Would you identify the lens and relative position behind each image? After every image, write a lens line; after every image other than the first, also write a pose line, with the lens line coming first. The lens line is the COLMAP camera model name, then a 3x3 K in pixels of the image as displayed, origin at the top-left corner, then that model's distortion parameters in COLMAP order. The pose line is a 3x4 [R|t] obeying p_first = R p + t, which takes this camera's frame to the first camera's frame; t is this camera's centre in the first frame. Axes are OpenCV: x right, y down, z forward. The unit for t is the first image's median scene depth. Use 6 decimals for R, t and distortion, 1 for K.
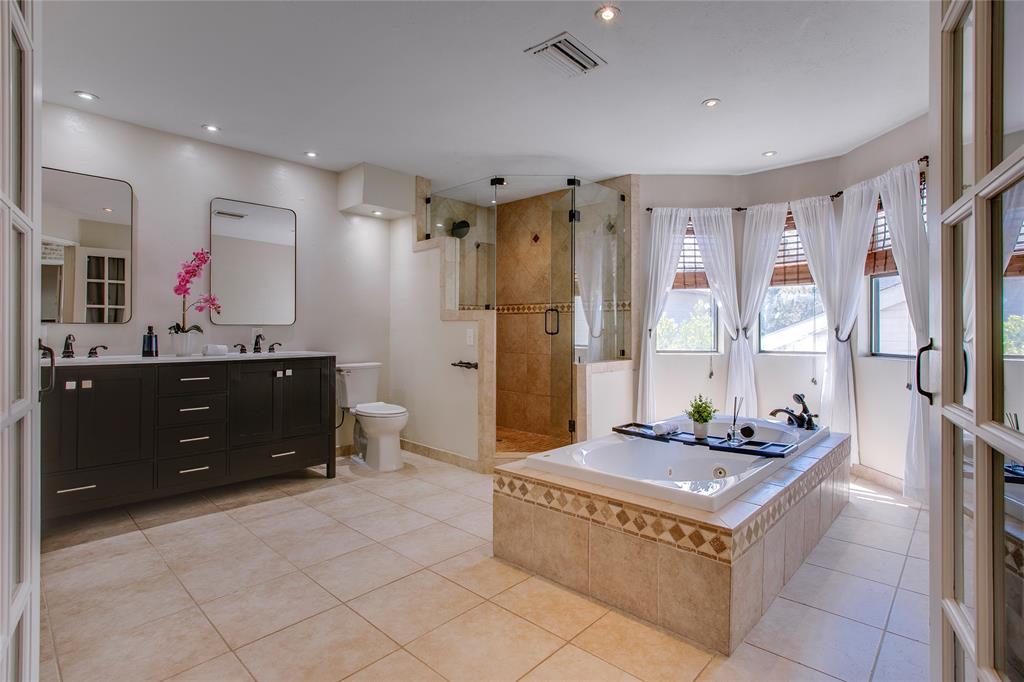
lens RADIAL K [[502.7, 0, 536.4], [0, 502.7, 326.1], [0, 0, 1]] dist [-0.036681, 0.015890]
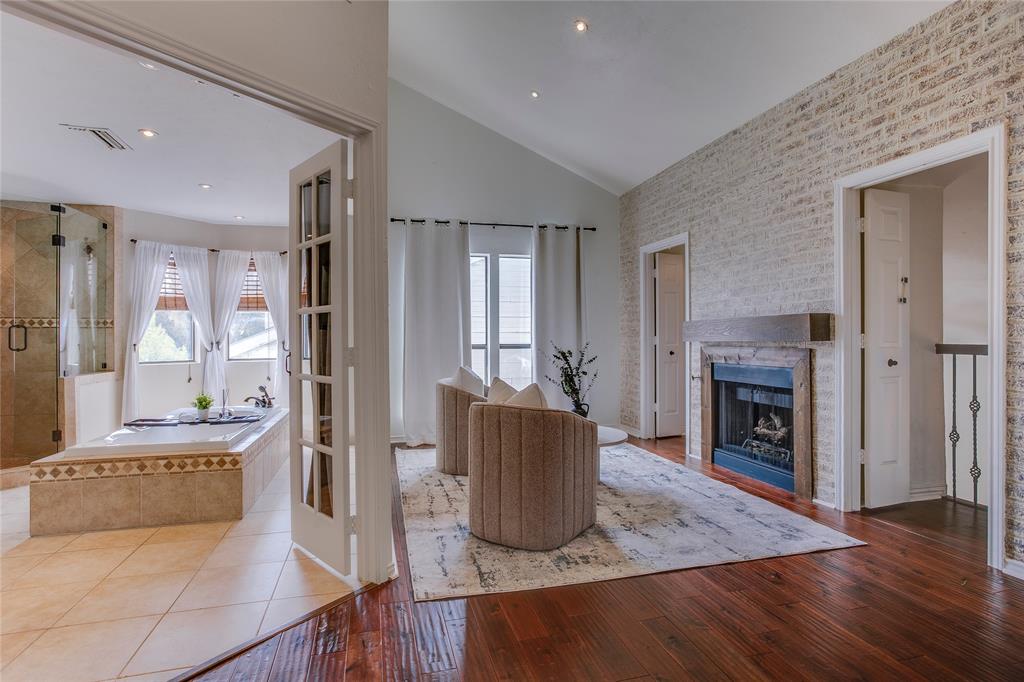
lens RADIAL K [[502.7, 0, 492.1], [0, 502.7, 337.9], [0, 0, 1]] dist [-0.036681, 0.015890]
pose [[0.575376, -0.007618, 0.817854, -0.429537], [0.002329, 0.999968, 0.007676, -0.027557], [-0.817886, -0.002512, 0.575375, -0.616468]]
